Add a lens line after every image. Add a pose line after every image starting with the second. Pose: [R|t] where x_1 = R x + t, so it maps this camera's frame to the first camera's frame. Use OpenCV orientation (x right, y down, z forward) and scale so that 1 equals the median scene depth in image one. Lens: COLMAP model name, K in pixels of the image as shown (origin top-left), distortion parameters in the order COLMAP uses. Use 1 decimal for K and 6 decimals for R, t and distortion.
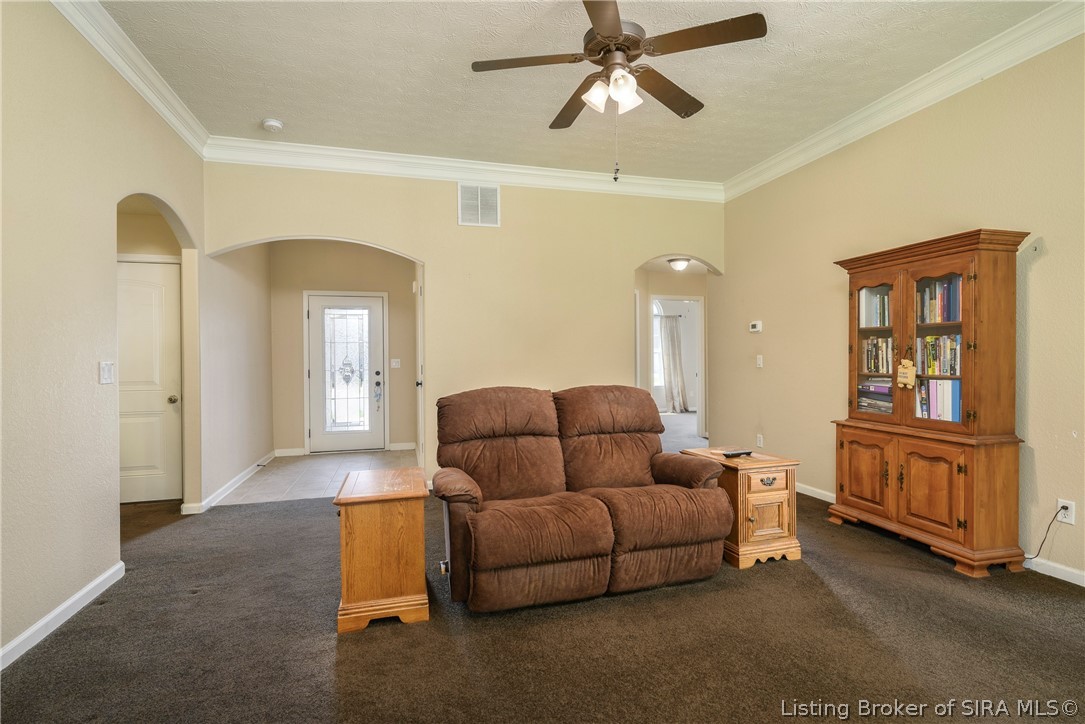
lens RADIAL K [[519.9, 0, 539.6], [0, 519.9, 360.5], [0, 0, 1]] dist [-0.000490, -0.001075]
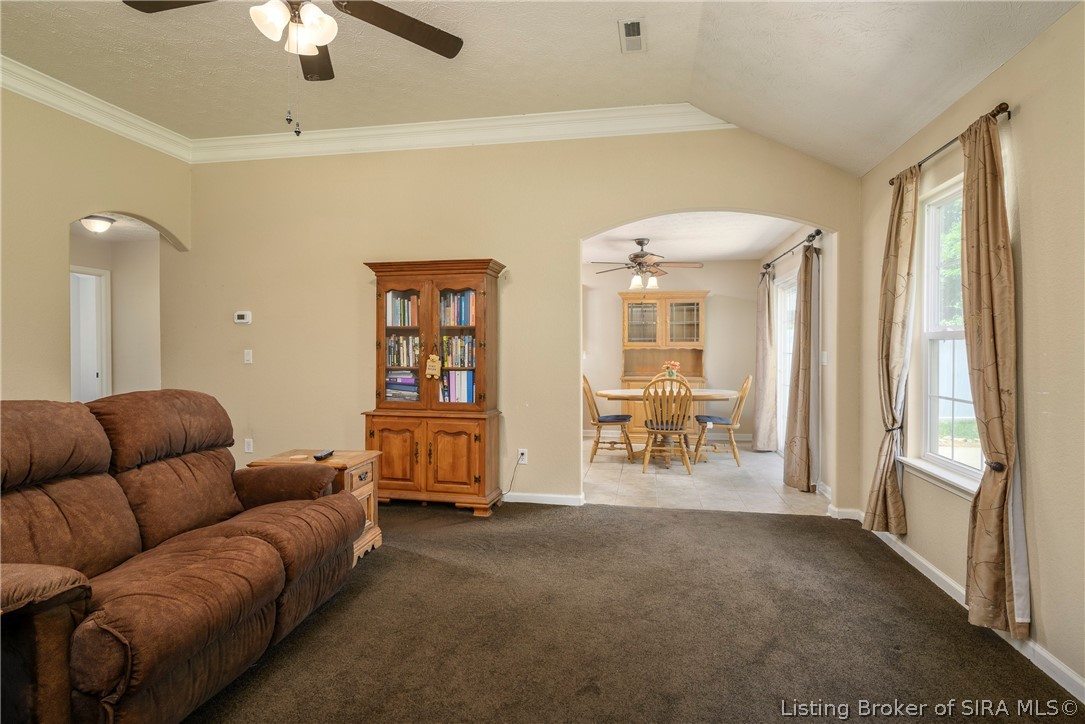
lens RADIAL K [[557.4, 0, 545.5], [0, 557.4, 358.5], [0, 0, 1]] dist [0.003198, 0.001438]
pose [[0.446651, -0.003554, 0.894701, -0.346160], [-0.000423, 0.999991, 0.004183, 0.001053], [-0.894708, -0.002247, 0.446646, 0.194309]]
